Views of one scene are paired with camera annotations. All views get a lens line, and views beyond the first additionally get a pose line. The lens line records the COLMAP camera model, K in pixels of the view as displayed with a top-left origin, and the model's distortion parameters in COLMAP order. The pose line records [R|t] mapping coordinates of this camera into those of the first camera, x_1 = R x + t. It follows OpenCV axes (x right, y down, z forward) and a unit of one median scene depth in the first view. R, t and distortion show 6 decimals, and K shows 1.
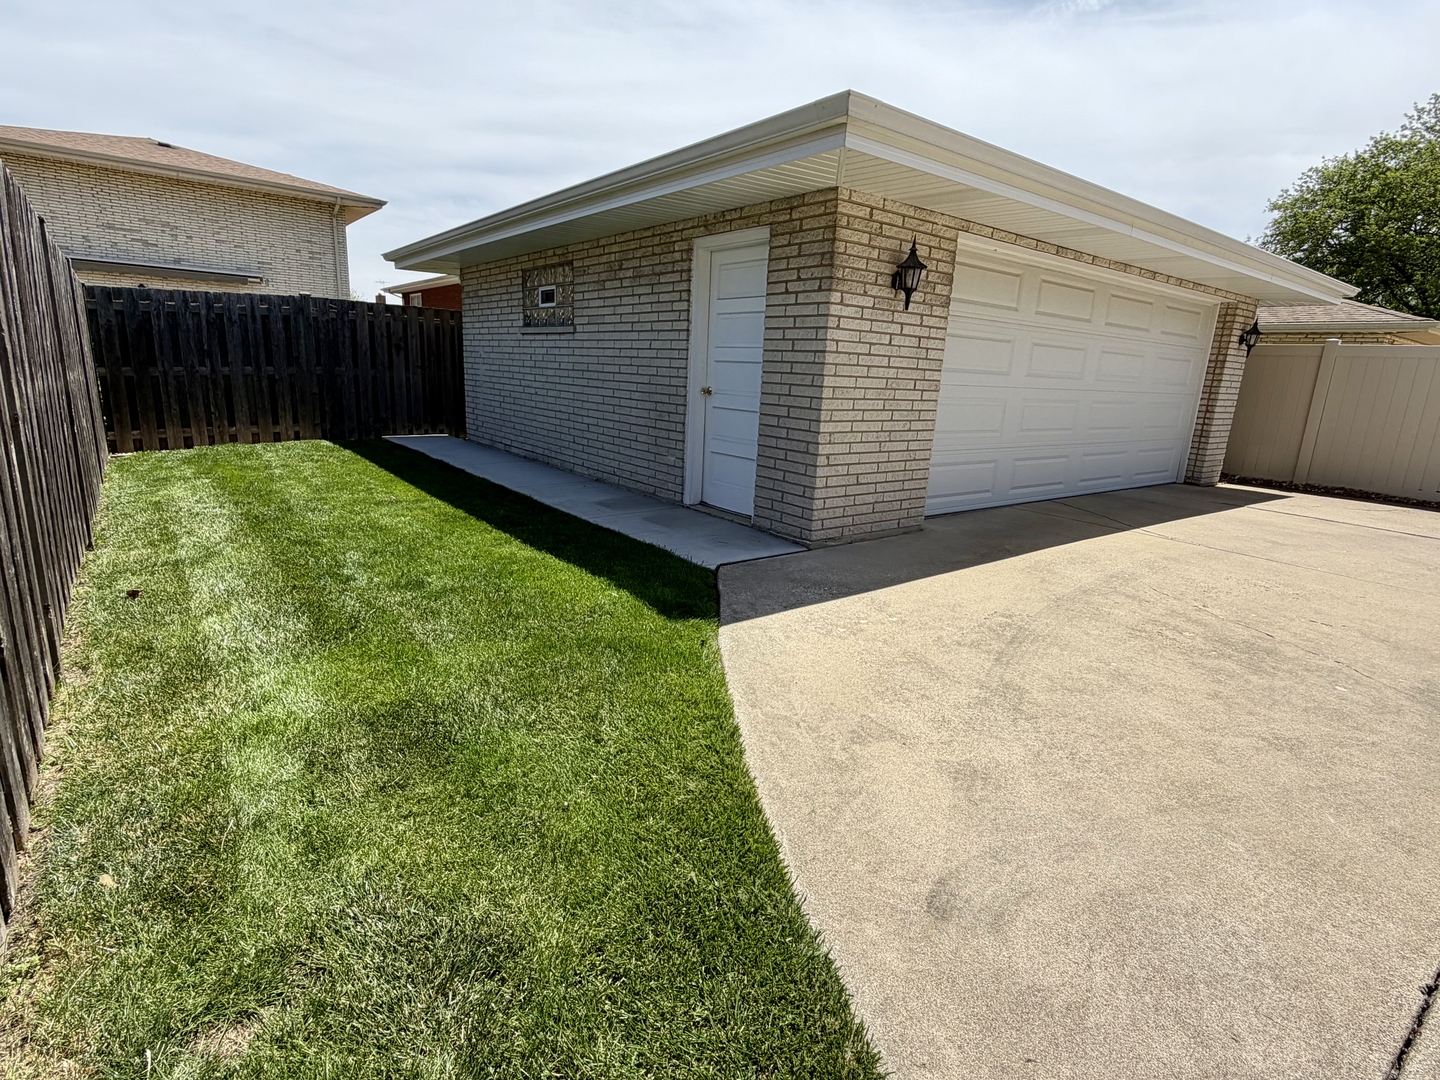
lens RADIAL K [[733.1, 0, 720.6], [0, 733.1, 539.9], [0, 0, 1]] dist [-0.005049, -0.000204]
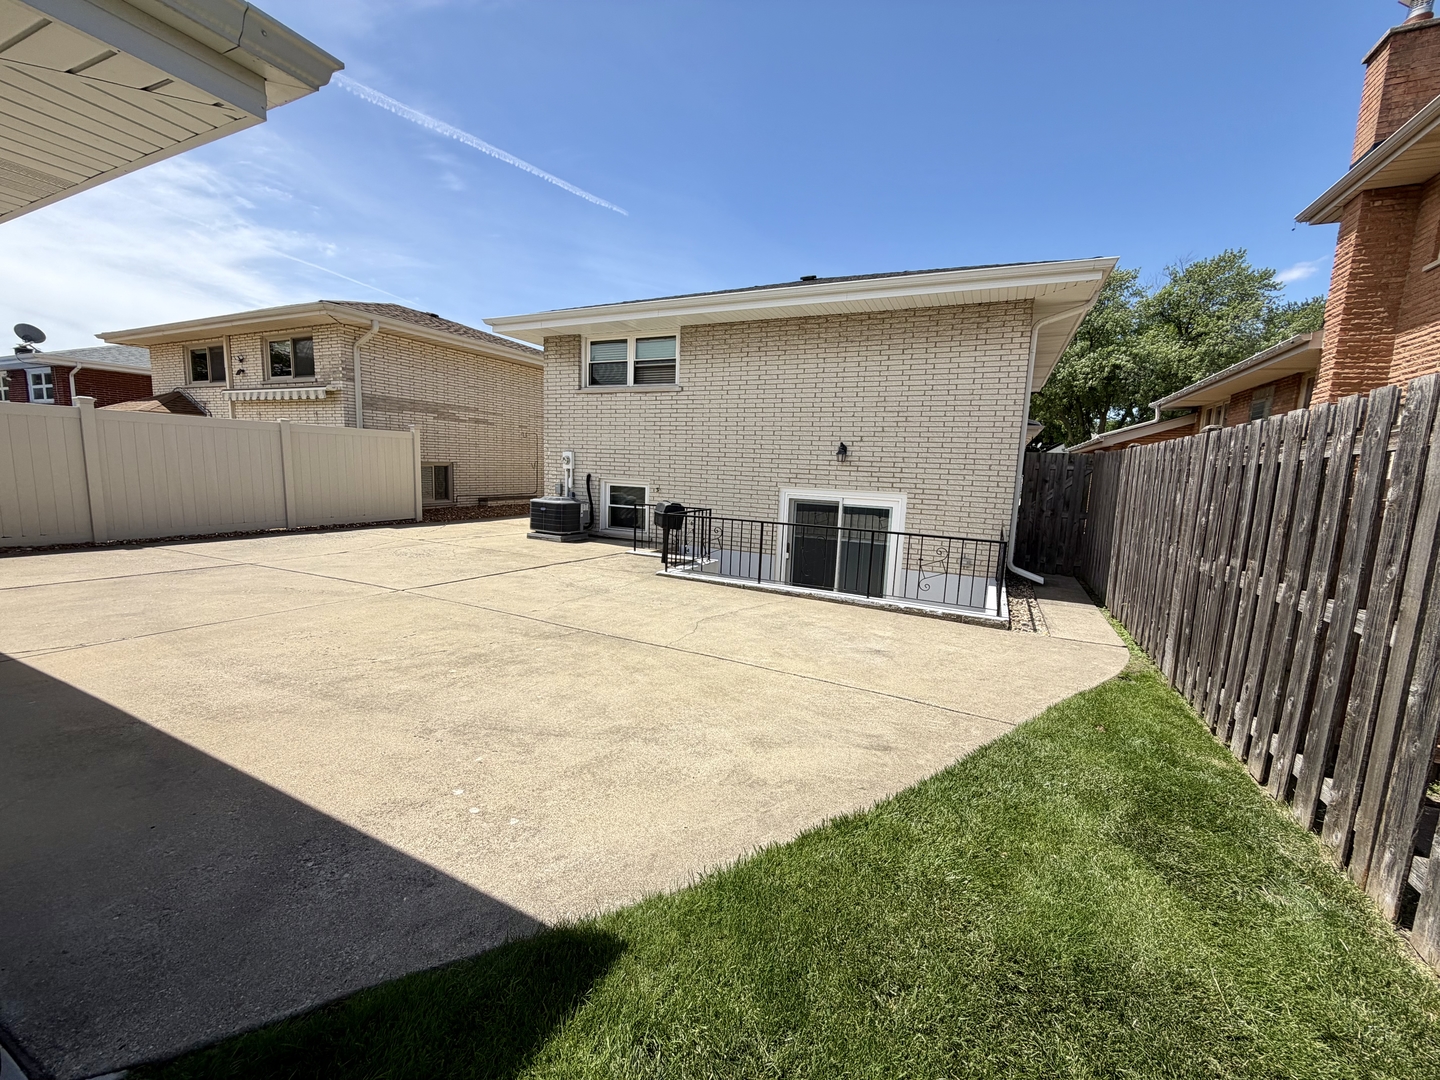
lens RADIAL K [[574.9, 0, 719.9], [0, 574.9, 543.2], [0, 0, 1]] dist [0.000201, 0.000510]
pose [[-0.446436, -0.183623, 0.875772, -0.462614], [0.147520, 0.950223, 0.274433, -0.328569], [-0.882571, 0.251711, -0.397126, 1.048897]]
